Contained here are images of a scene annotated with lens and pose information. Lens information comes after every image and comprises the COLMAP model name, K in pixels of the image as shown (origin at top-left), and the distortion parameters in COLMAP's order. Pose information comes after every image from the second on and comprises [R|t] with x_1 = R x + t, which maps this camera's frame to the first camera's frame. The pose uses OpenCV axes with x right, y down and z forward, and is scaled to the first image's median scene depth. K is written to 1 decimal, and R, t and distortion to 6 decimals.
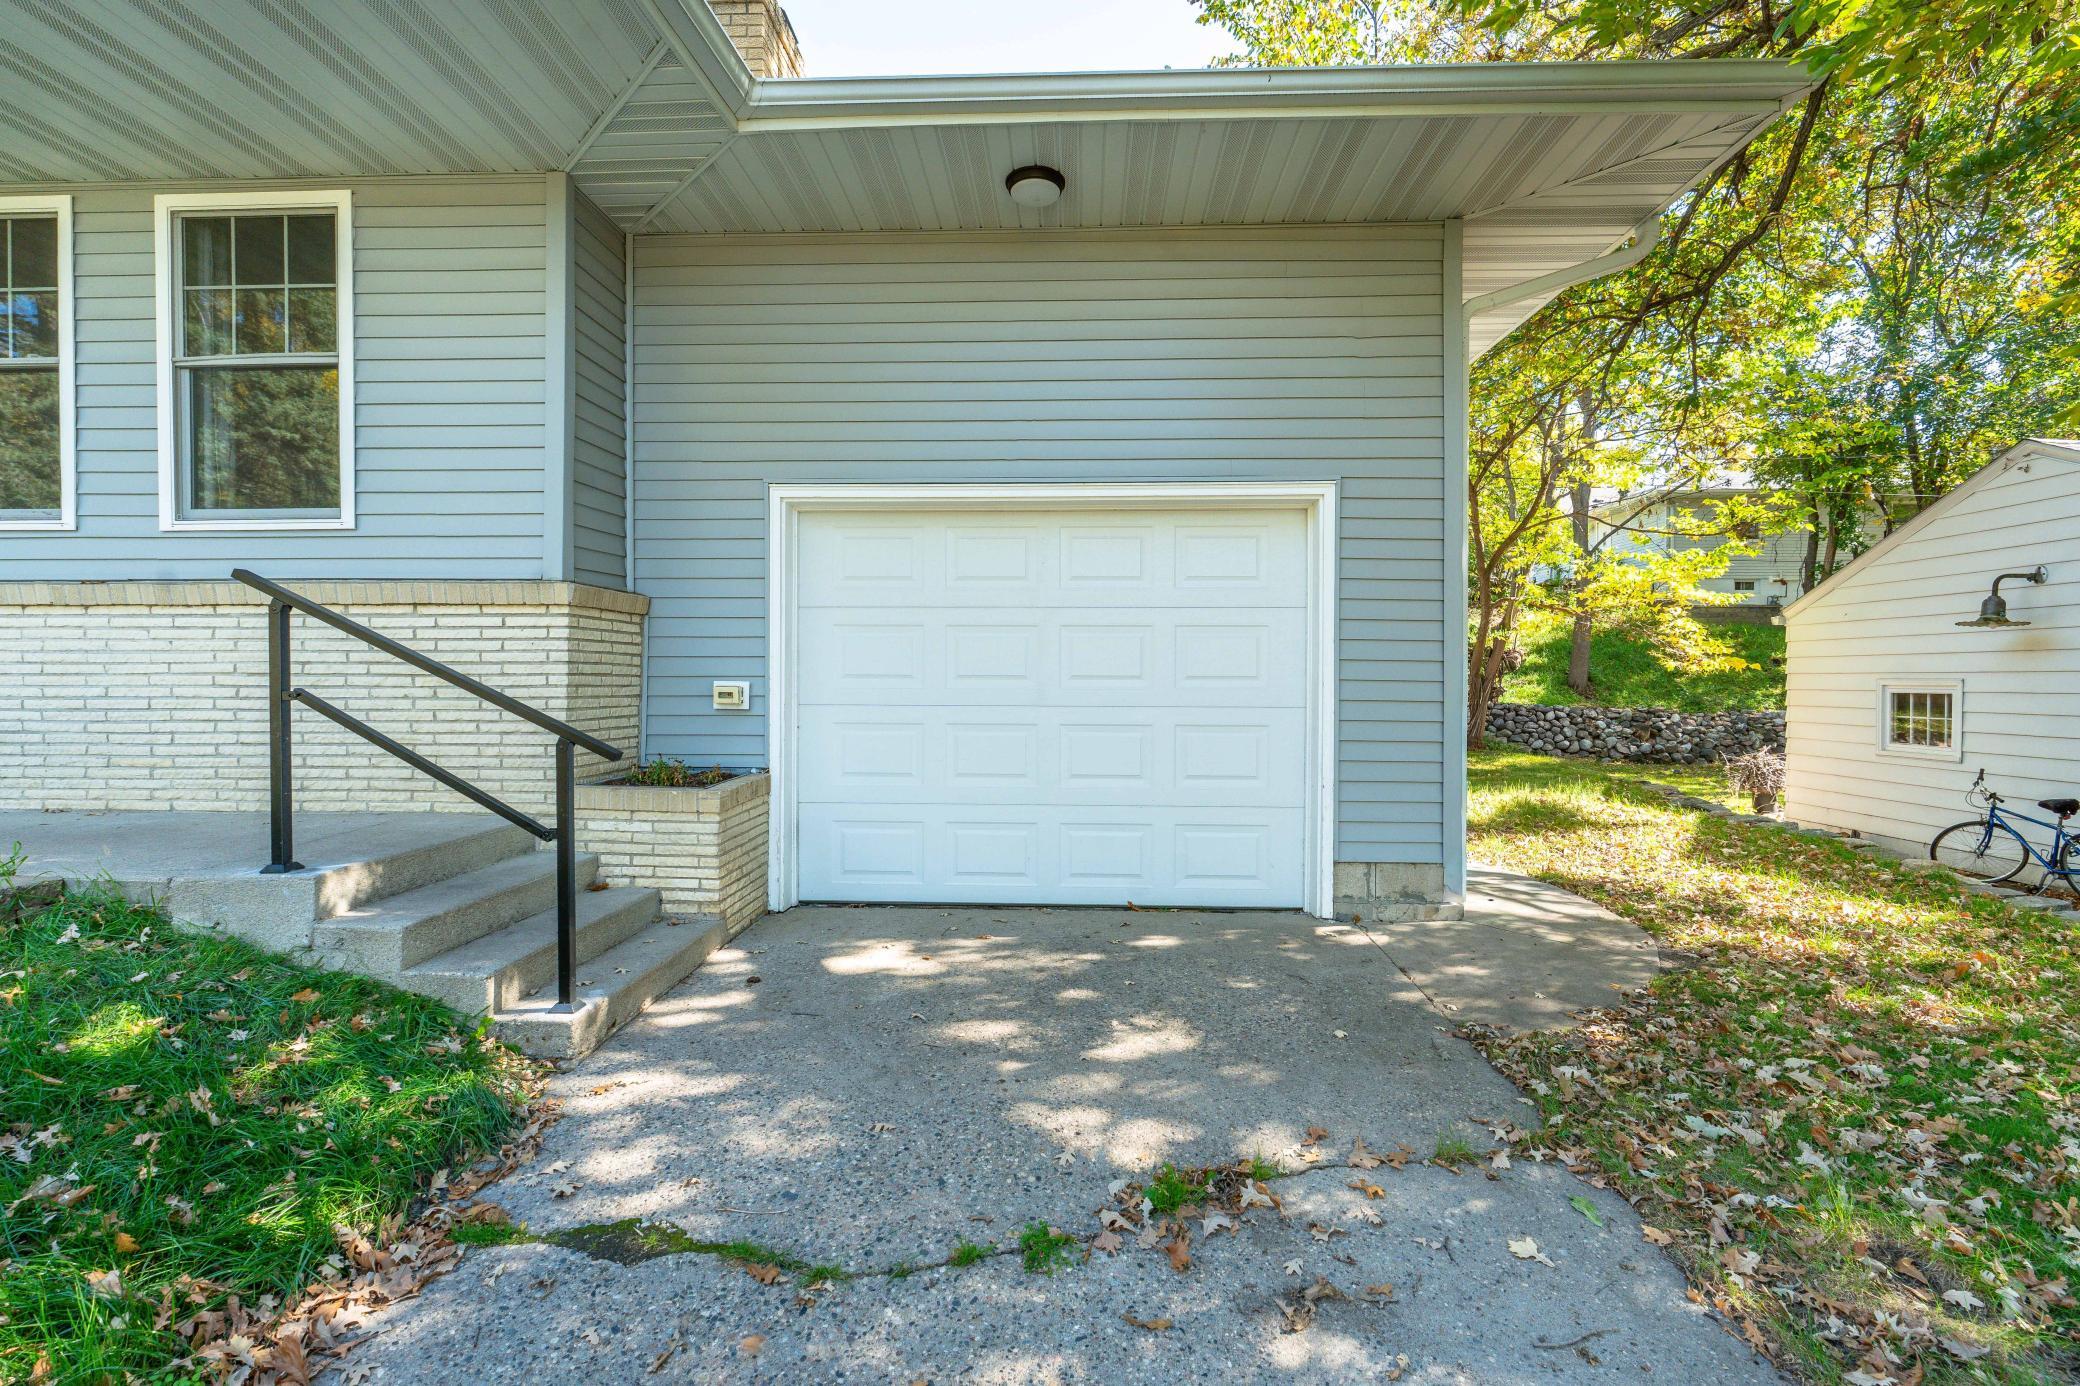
lens RADIAL K [[944.9, 0, 1020.6], [0, 944.9, 691.3], [0, 0, 1]] dist [0.001034, 0.000581]
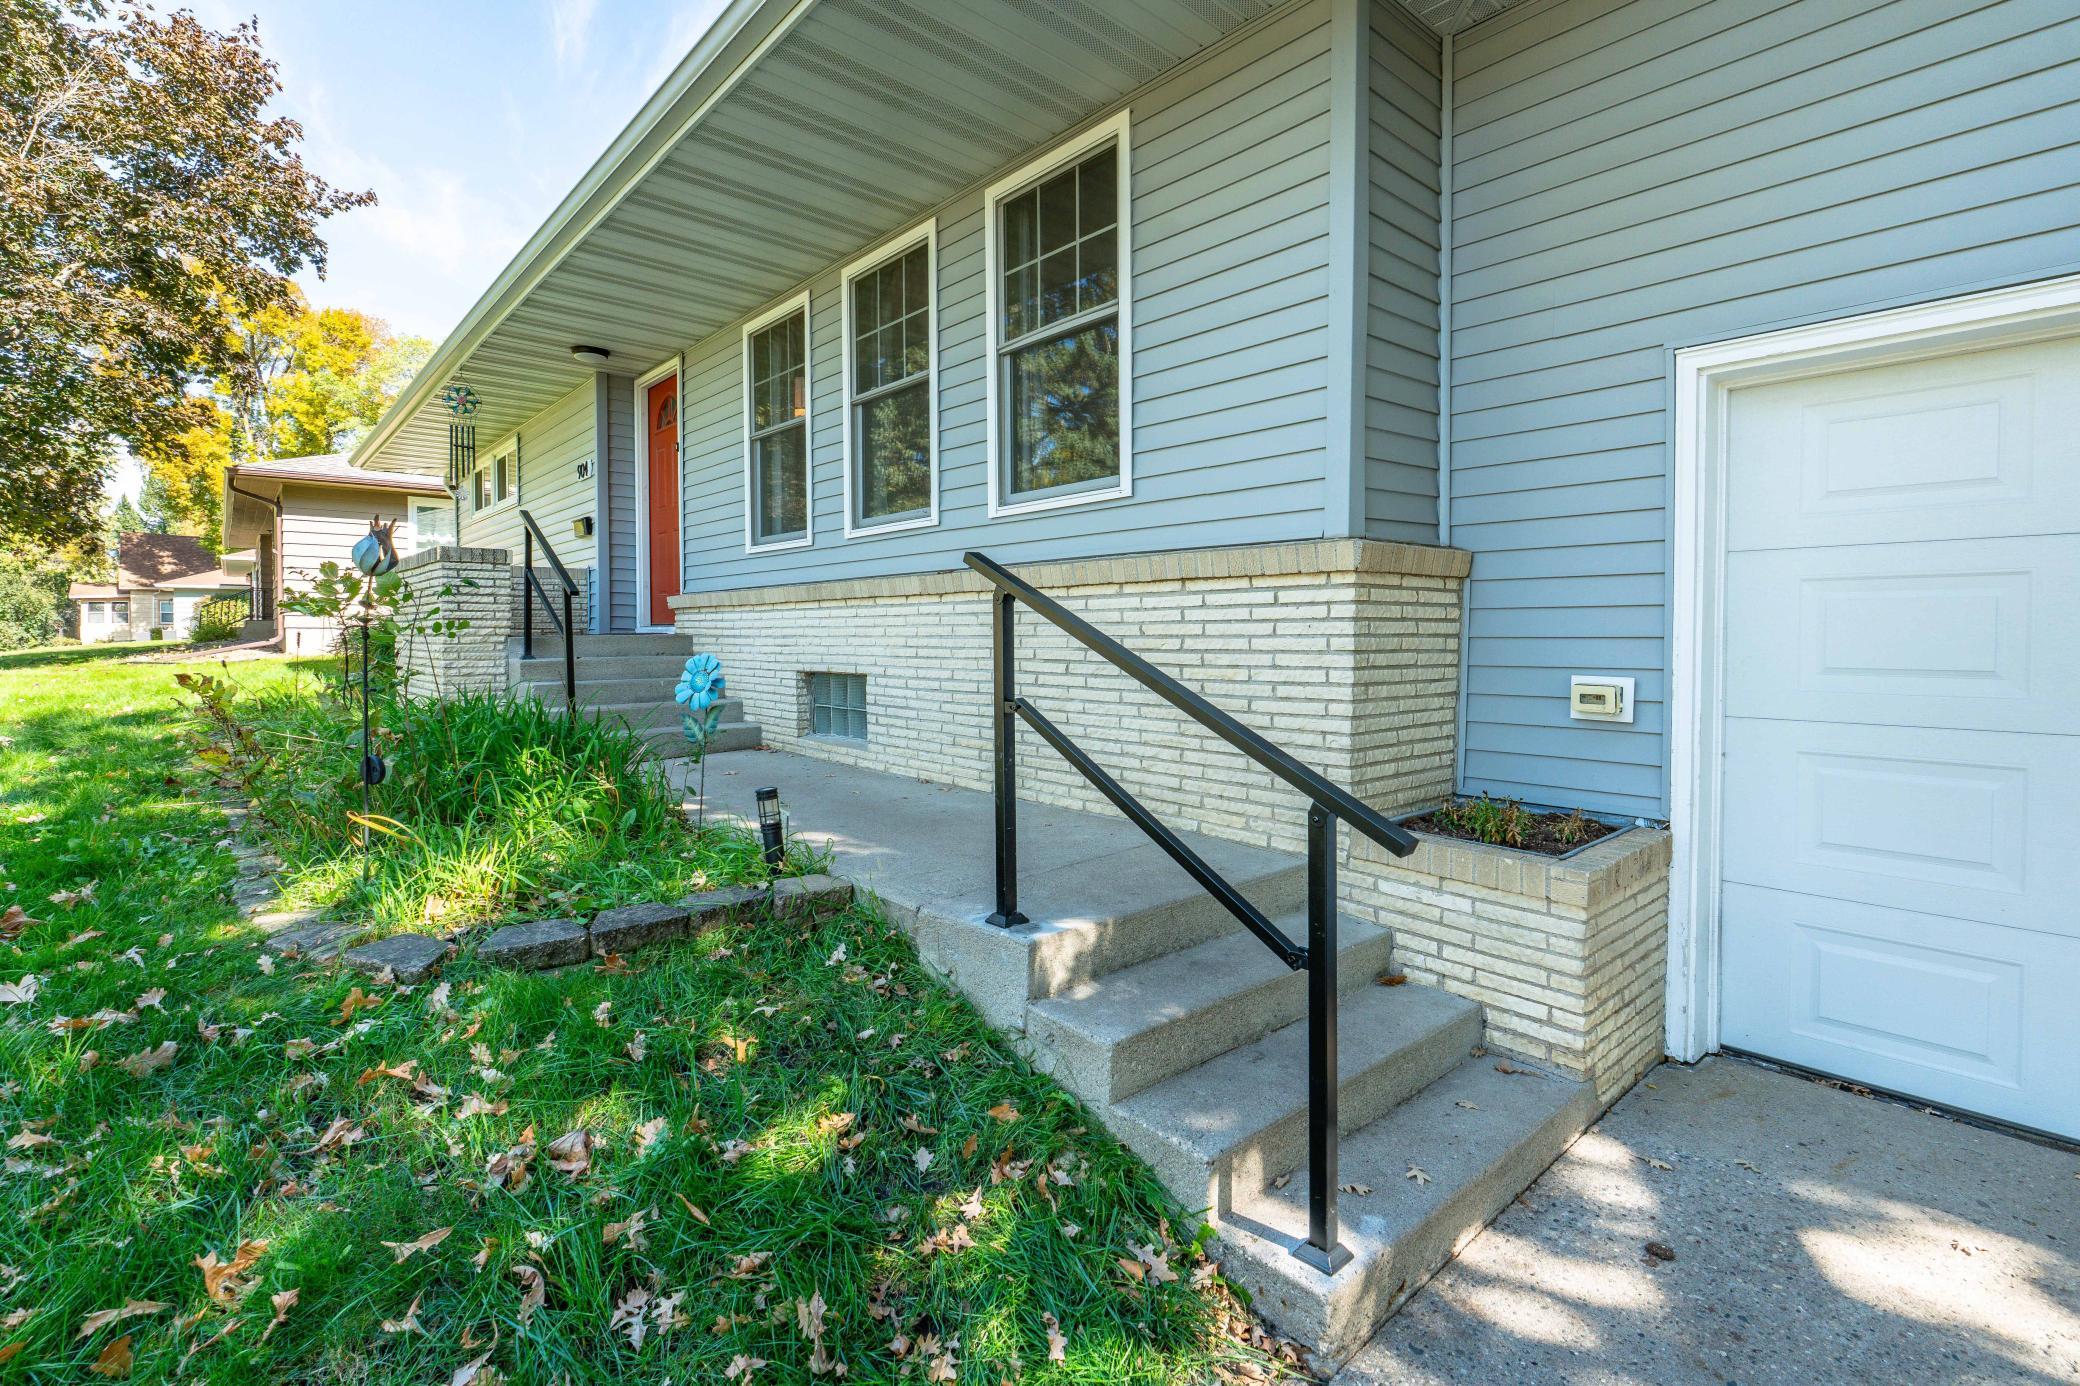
lens RADIAL K [[947.9, 0, 1056.9], [0, 947.9, 653.4], [0, 0, 1]] dist [-0.002246, -0.000142]
pose [[0.704649, 0.011017, -0.709471, -0.128338], [-0.004133, 0.999926, 0.011423, -0.035888], [0.709544, -0.005117, 0.704642, 0.332746]]
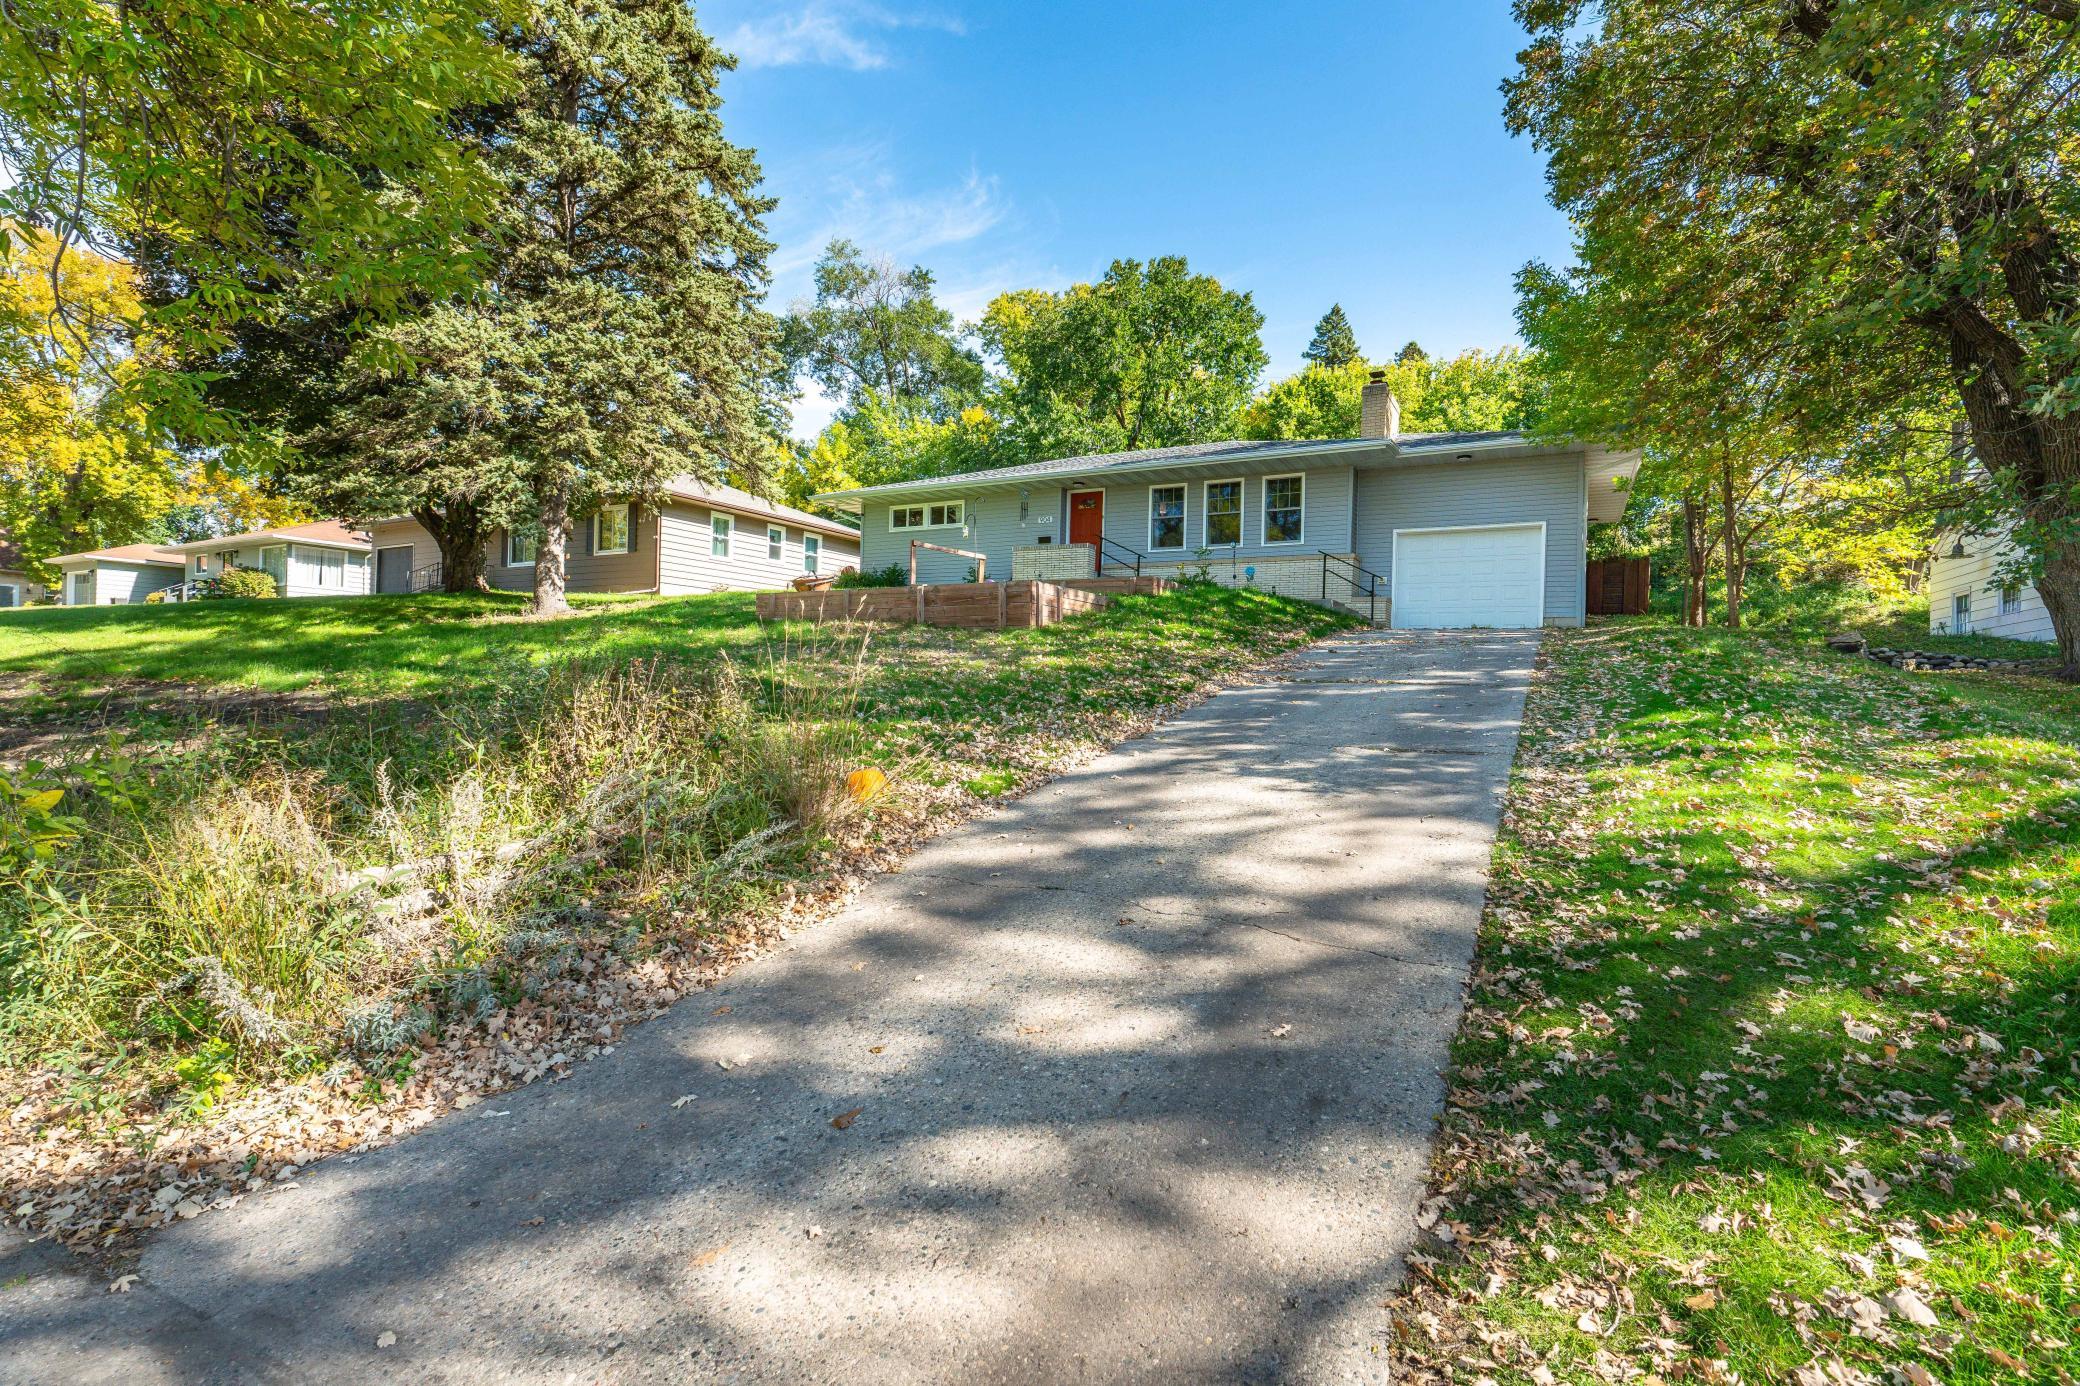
lens RADIAL K [[964.8, 0, 1021.2], [0, 964.8, 682.7], [0, 0, 1]] dist [-0.000789, -0.000041]
pose [[0.898993, 0.017824, -0.437599, 0.150372], [-0.028970, 0.999403, -0.018808, 0.658170], [0.437003, 0.029586, 0.898973, -3.950320]]
